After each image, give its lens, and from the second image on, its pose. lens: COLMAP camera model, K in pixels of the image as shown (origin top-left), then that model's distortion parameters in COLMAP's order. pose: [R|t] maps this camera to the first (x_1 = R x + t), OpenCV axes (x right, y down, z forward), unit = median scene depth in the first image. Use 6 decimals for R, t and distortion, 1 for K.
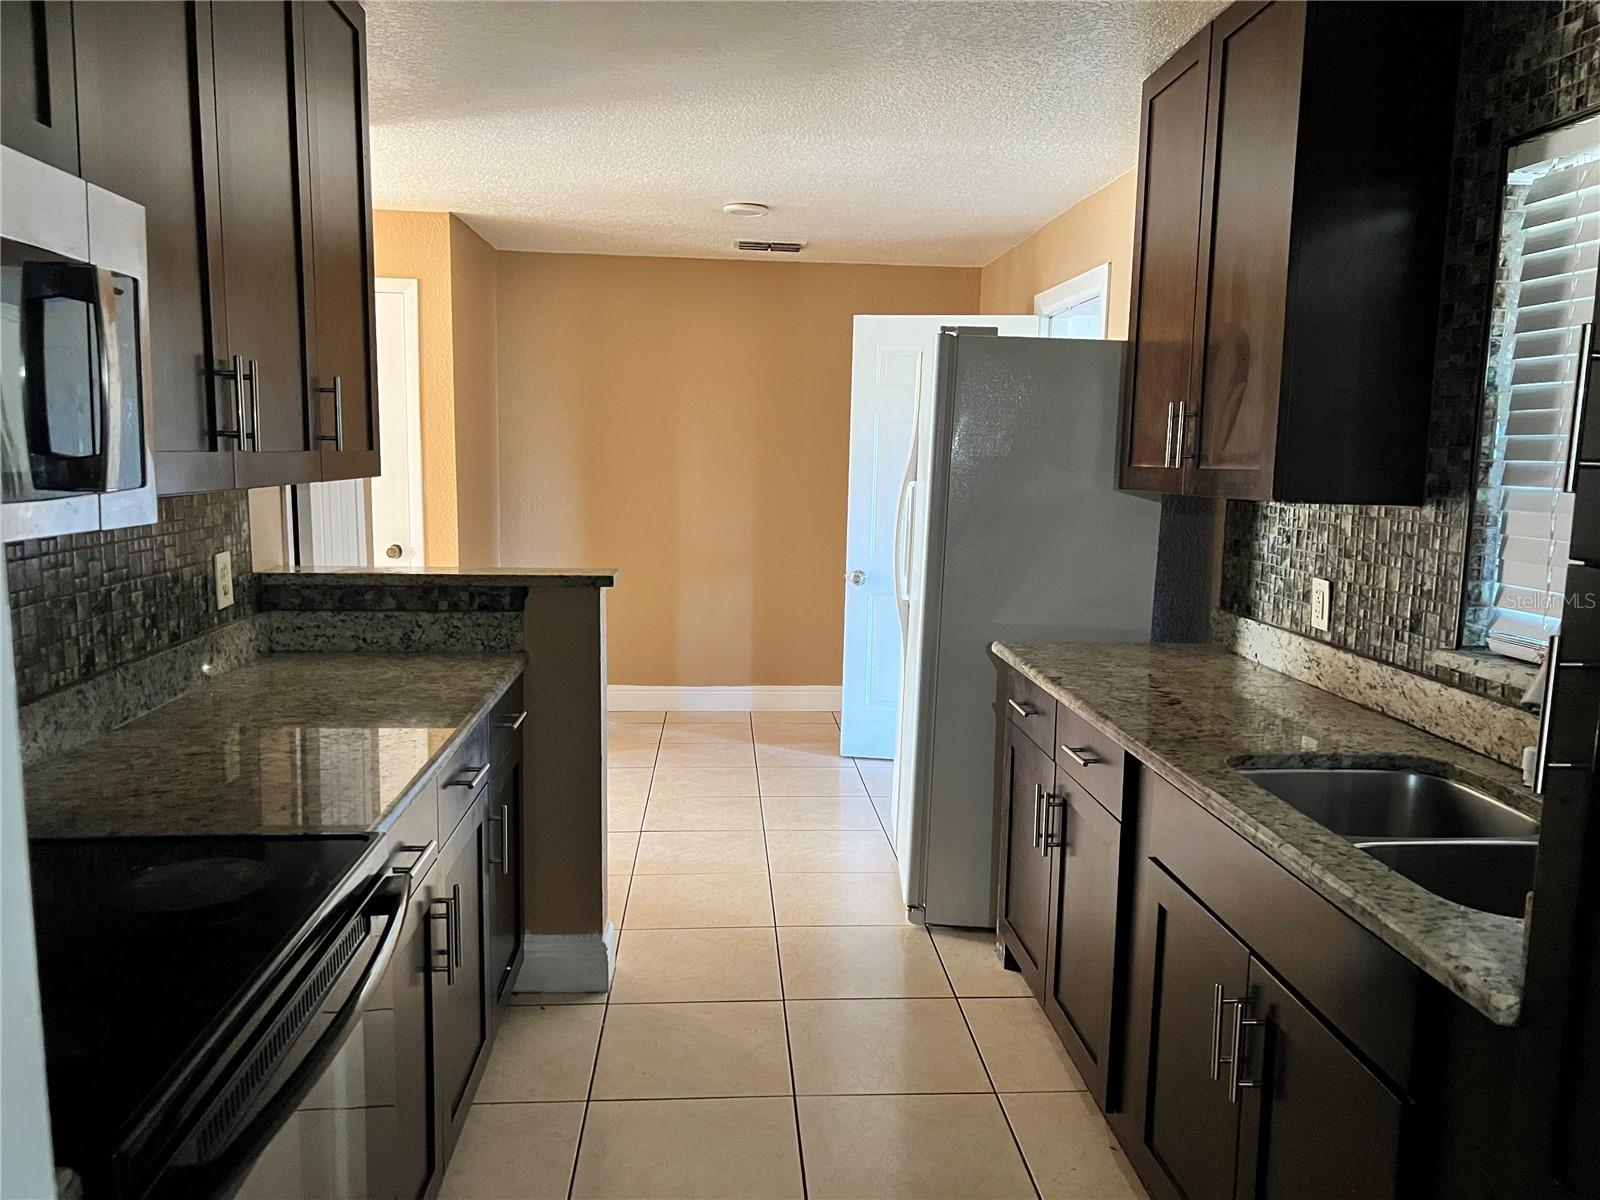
lens RADIAL K [[1195.2, 0, 806.0], [0, 1195.2, 603.0], [0, 0, 1]] dist [0.056331, -0.072738]
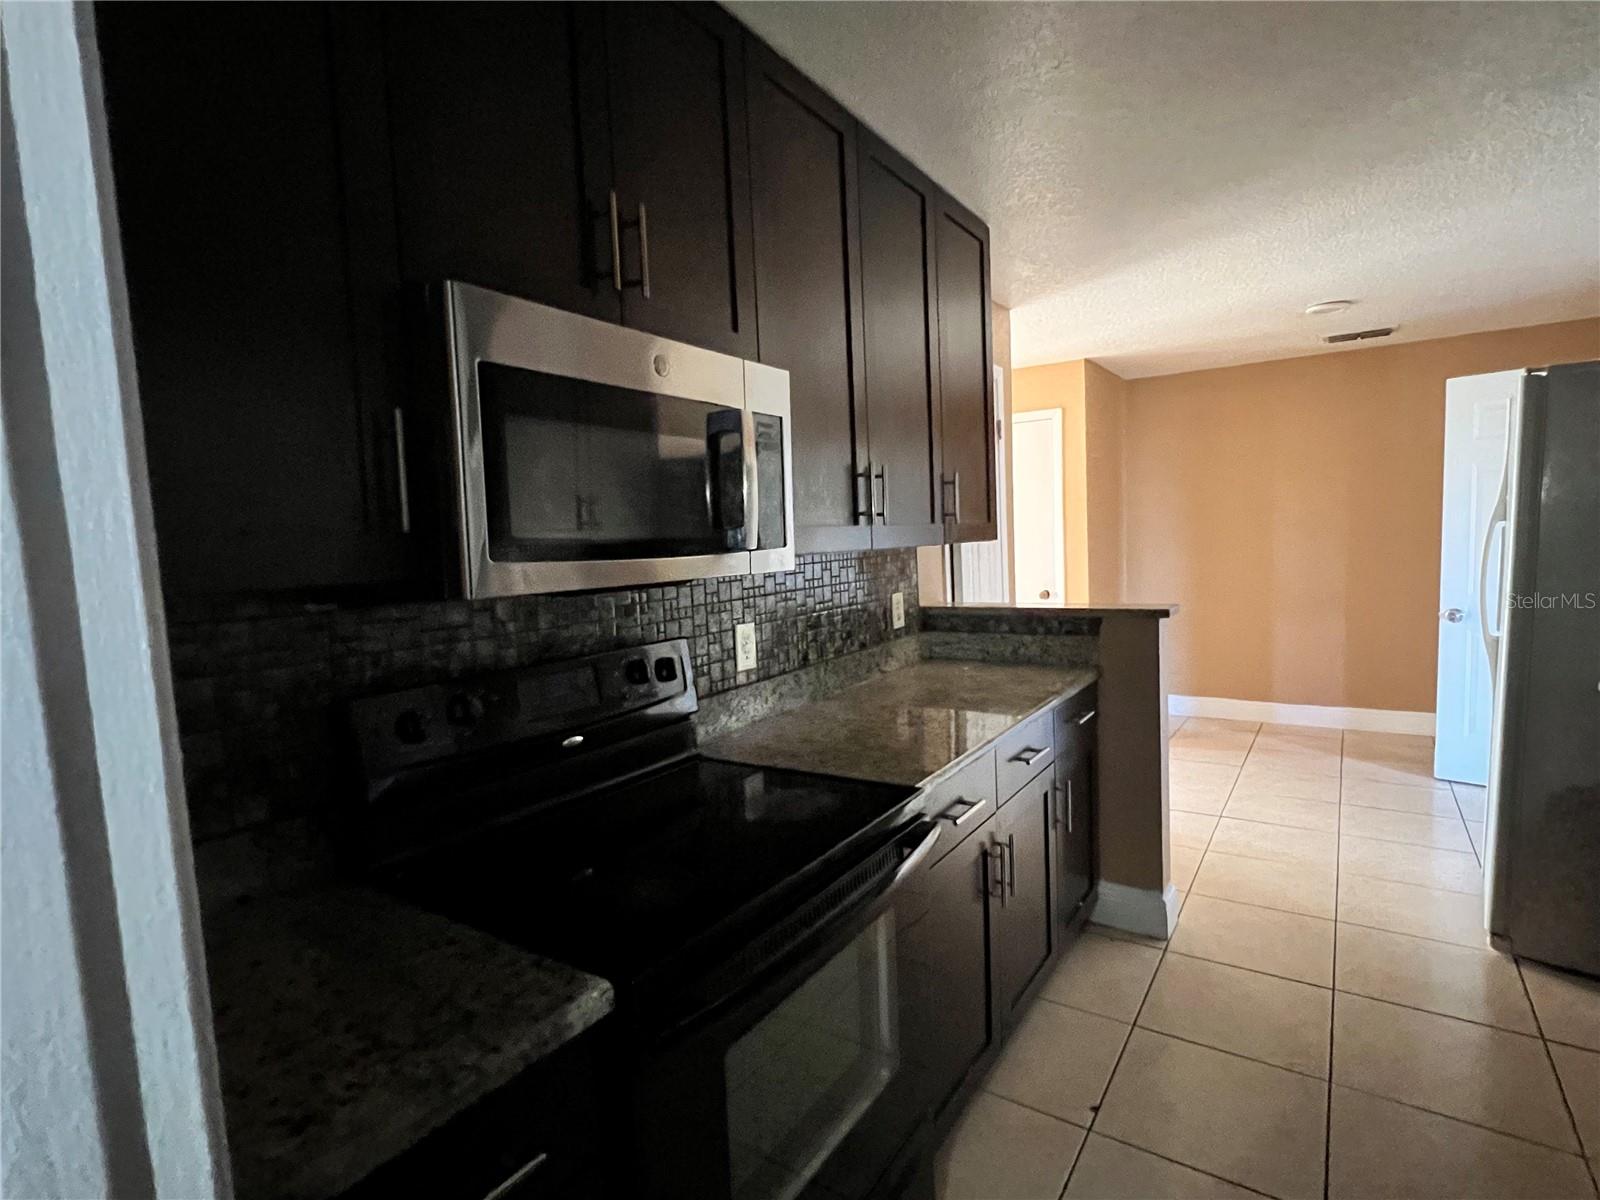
lens RADIAL K [[804.5, 0, 792.5], [0, 804.5, 599.5], [0, 0, 1]] dist [-0.003512, -0.000260]
pose [[0.779861, -0.002836, -0.625947, 0.065225], [-0.022675, 0.999205, -0.032778, 0.004056], [0.625542, 0.039756, 0.779177, 0.101137]]
